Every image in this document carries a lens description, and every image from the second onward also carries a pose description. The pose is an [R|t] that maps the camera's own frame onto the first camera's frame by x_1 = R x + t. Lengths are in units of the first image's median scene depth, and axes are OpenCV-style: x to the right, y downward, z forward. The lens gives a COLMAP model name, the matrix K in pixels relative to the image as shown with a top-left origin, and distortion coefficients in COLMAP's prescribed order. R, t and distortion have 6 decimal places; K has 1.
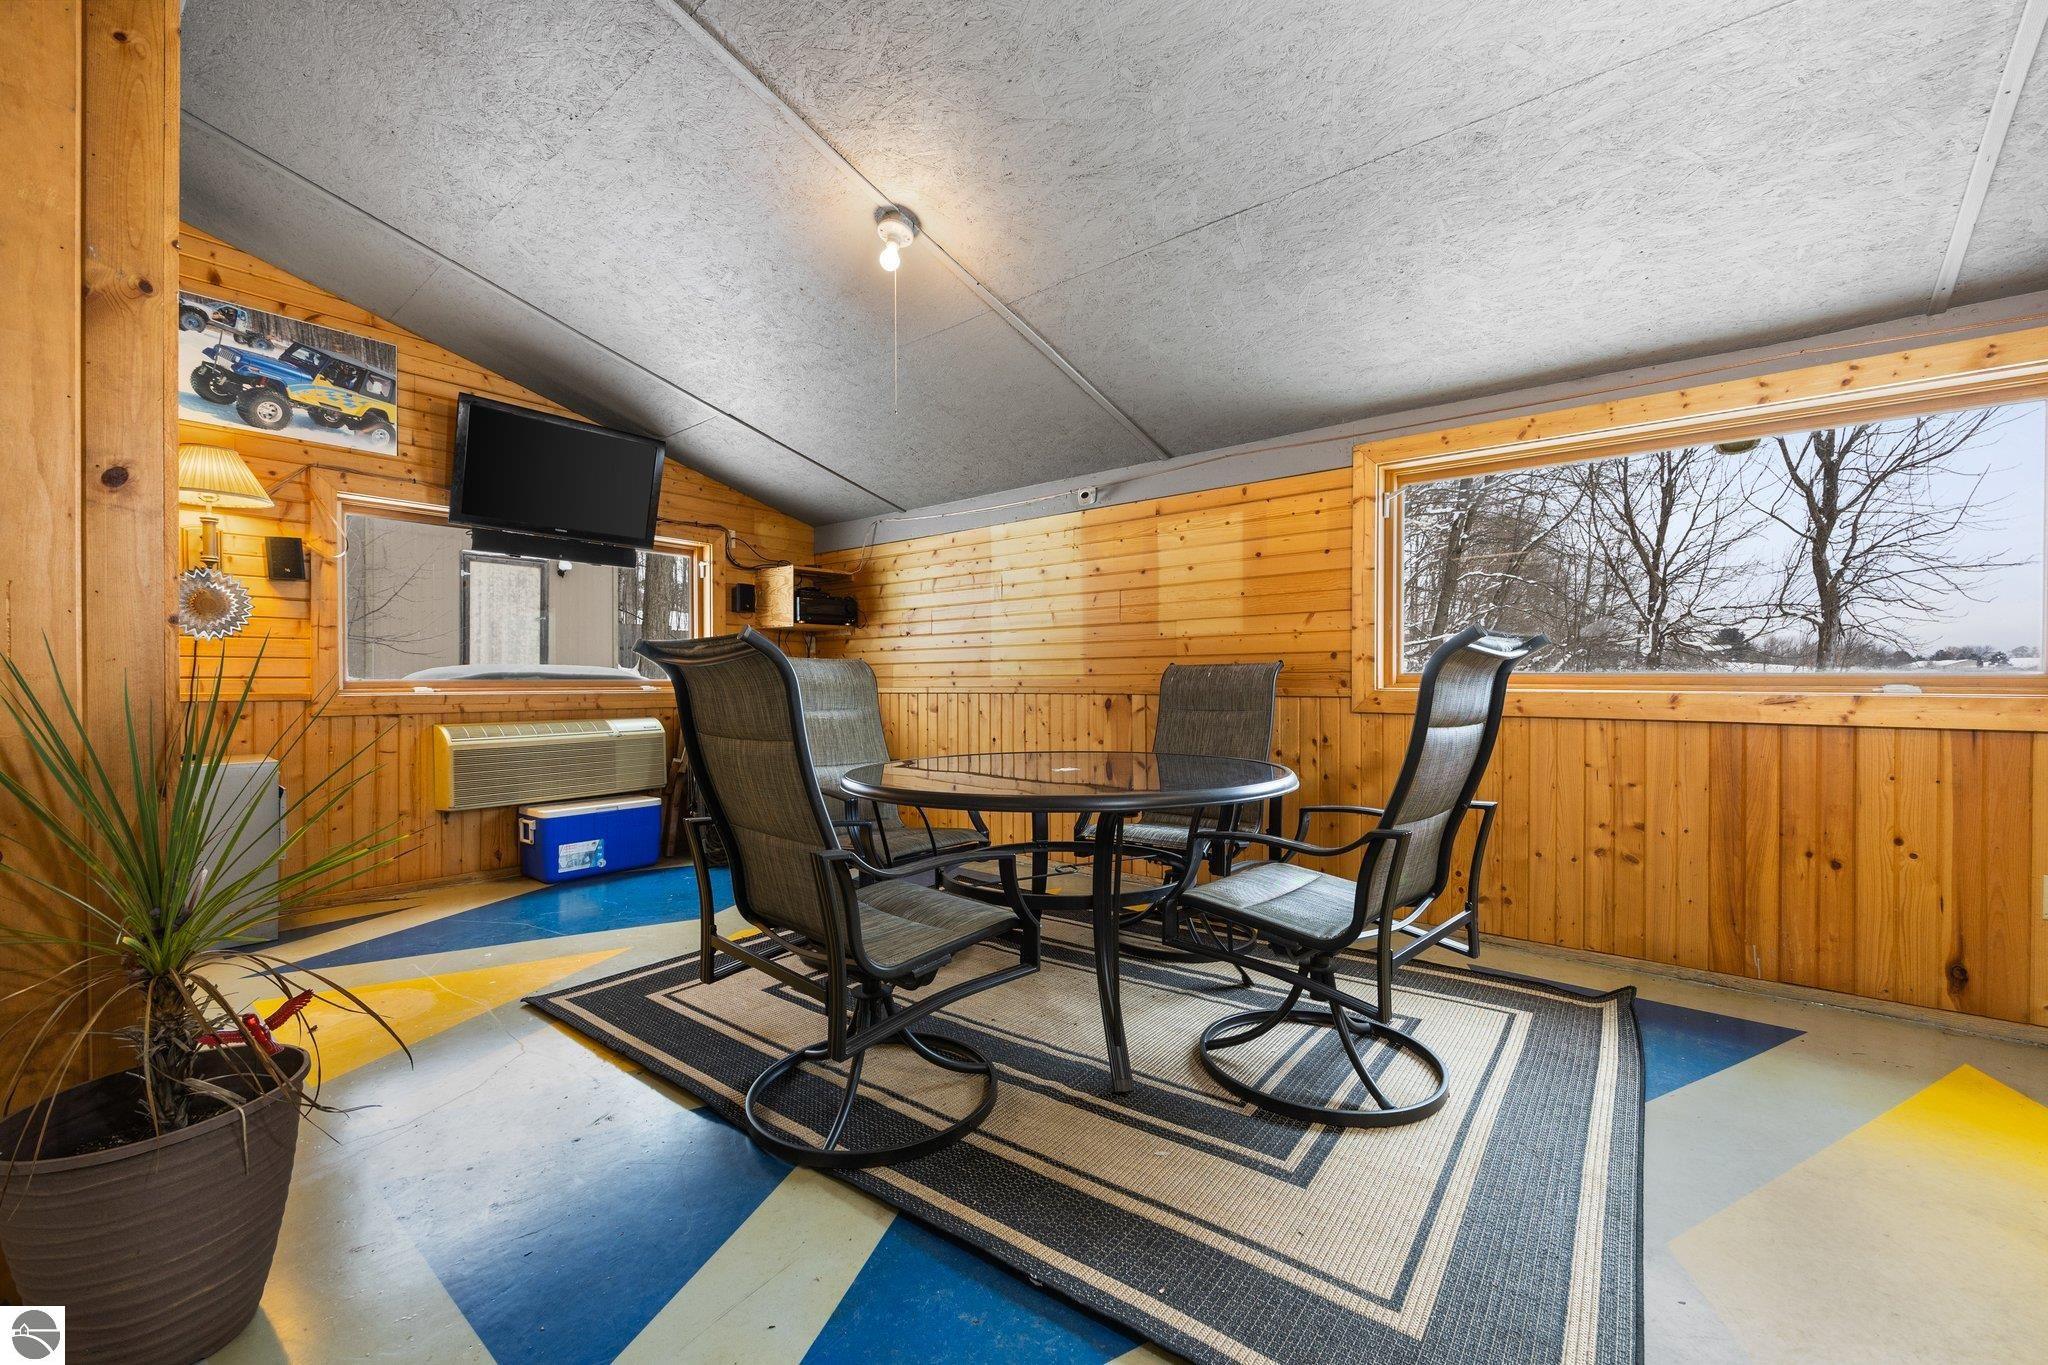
lens RADIAL K [[827.7, 0, 1025.4], [0, 827.7, 683.3], [0, 0, 1]] dist [0.012583, -0.000090]
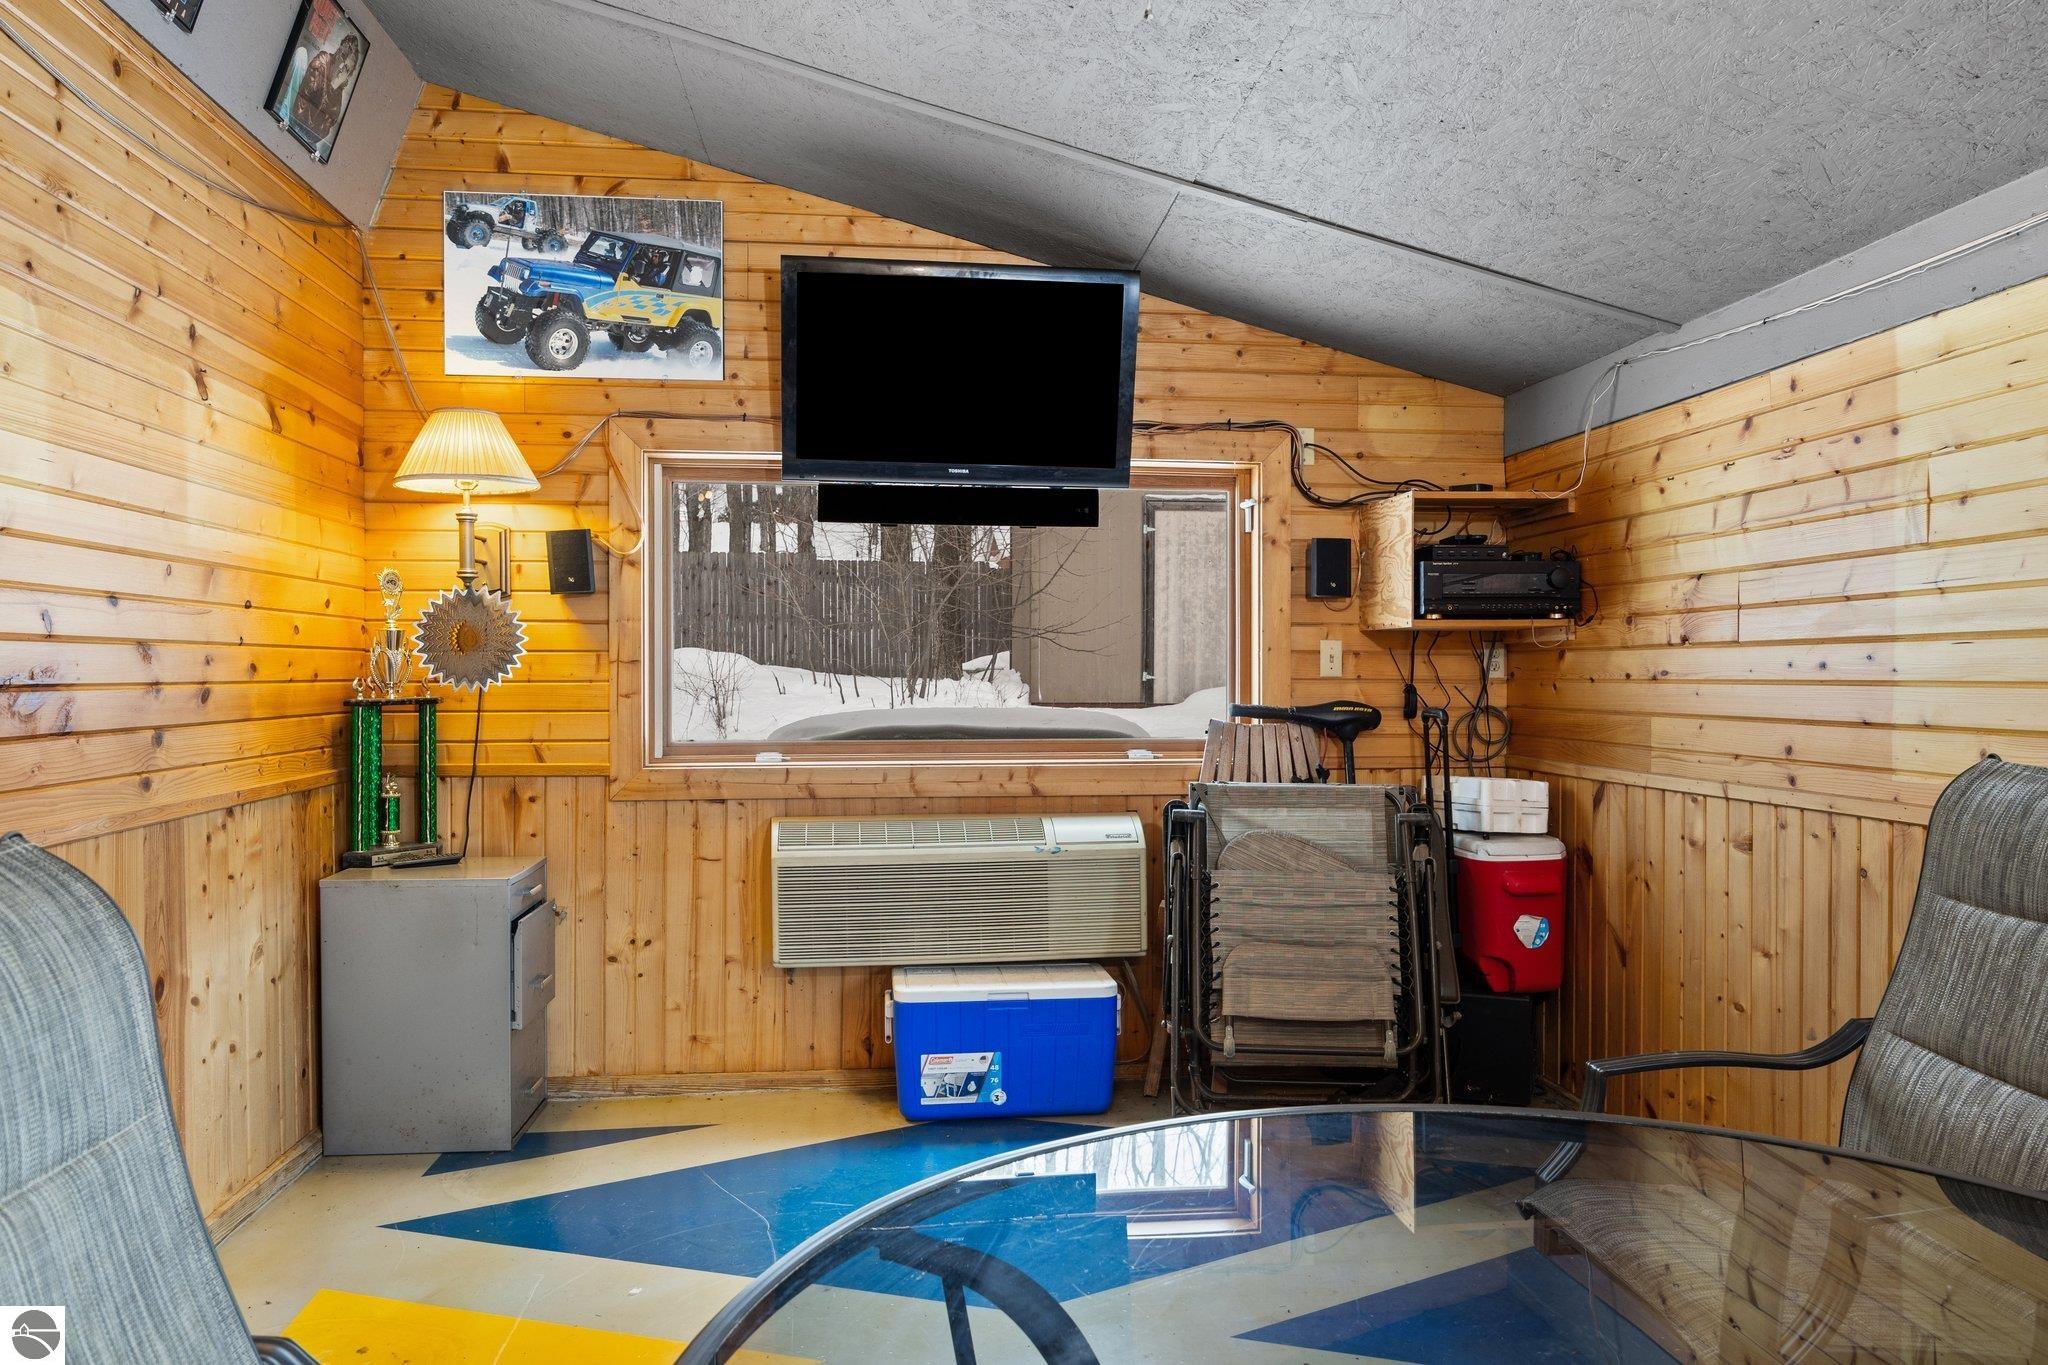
lens RADIAL K [[1382.3, 0, 1023.3], [0, 1382.3, 679.6], [0, 0, 1]] dist [0.002796, -0.000330]
pose [[0.716327, 0.007889, -0.697720, 0.115351], [-0.004126, 0.999966, 0.007070, -0.056963], [0.697752, -0.002186, 0.716336, 0.405488]]
